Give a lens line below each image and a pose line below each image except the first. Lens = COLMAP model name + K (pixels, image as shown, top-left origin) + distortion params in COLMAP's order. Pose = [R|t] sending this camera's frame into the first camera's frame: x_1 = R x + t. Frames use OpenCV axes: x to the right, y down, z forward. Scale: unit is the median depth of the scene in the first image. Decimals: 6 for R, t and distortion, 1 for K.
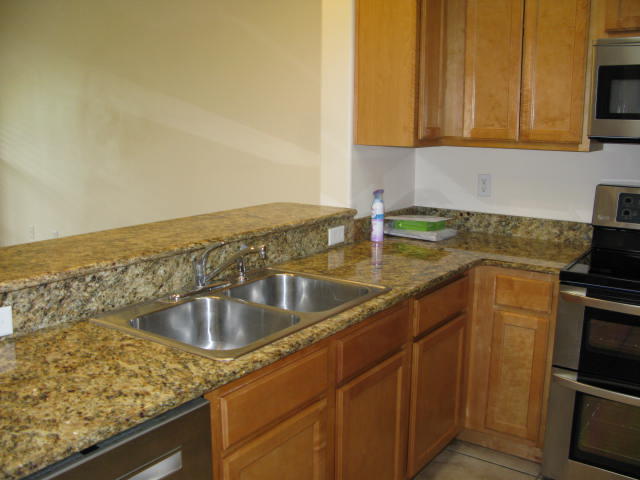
lens RADIAL K [[642.1, 0, 320.0], [0, 642.1, 240.0], [0, 0, 1]] dist [-0.215651, 0.261586]
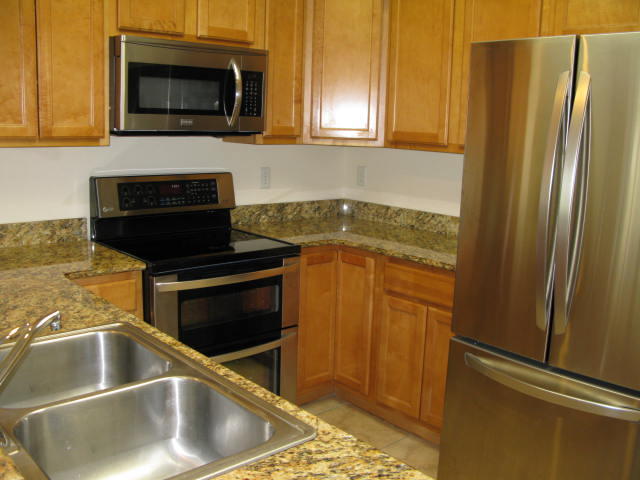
lens RADIAL K [[642.1, 0, 320.0], [0, 642.1, 240.0], [0, 0, 1]] dist [-0.215651, 0.261586]
pose [[0.232631, -0.178217, 0.956097, -0.459541], [0.149165, 0.977974, 0.146001, -0.085840], [-0.961058, 0.108652, 0.254091, 0.411710]]
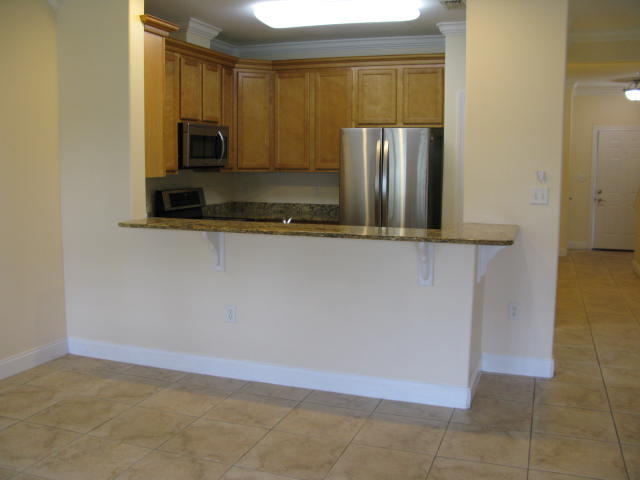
lens RADIAL K [[642.1, 0, 320.0], [0, 642.1, 240.0], [0, 0, 1]] dist [-0.215651, 0.261586]
pose [[-0.263231, -0.133811, 0.955408, -1.684025], [0.165044, 0.969488, 0.181255, -0.225062], [-0.950510, 0.205396, -0.233115, 1.041178]]
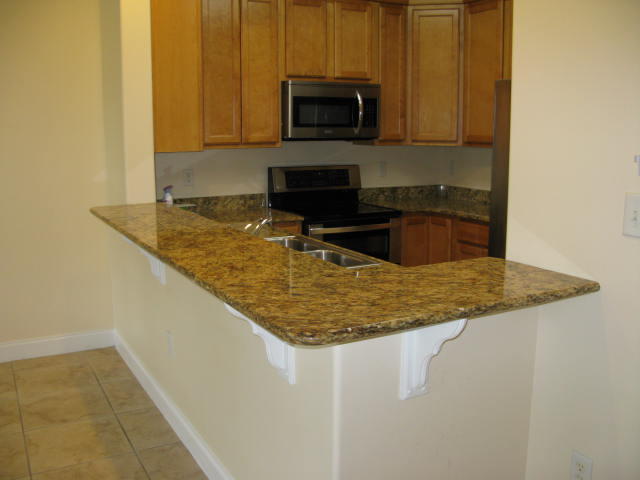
lens RADIAL K [[642.1, 0, 320.0], [0, 642.1, 240.0], [0, 0, 1]] dist [-0.215651, 0.261586]
pose [[0.437001, -0.165359, 0.884130, -1.004576], [0.170633, 0.980347, 0.099015, -0.049203], [-0.883128, 0.107592, 0.456628, 0.158165]]
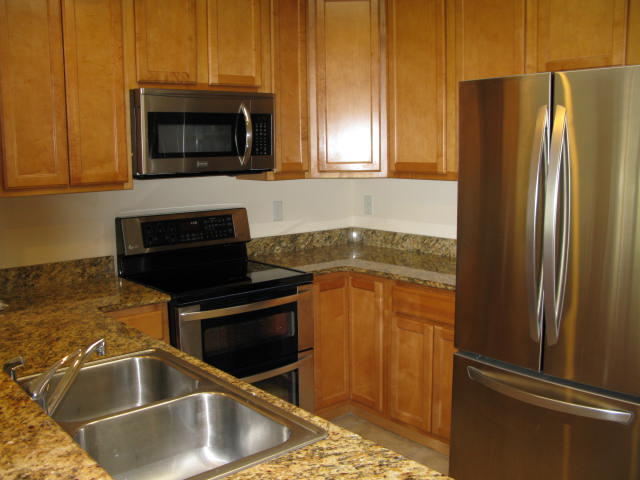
lens RADIAL K [[642.3, 0, 310.1], [0, 642.3, 241.4], [0, 0, 1]] dist [-0.217278, 0.260456]
pose [[0.263438, -0.151295, 0.952738, -0.532022], [0.195692, 0.975472, 0.100795, -0.098118], [-0.944619, 0.159890, 0.286584, 0.381963]]
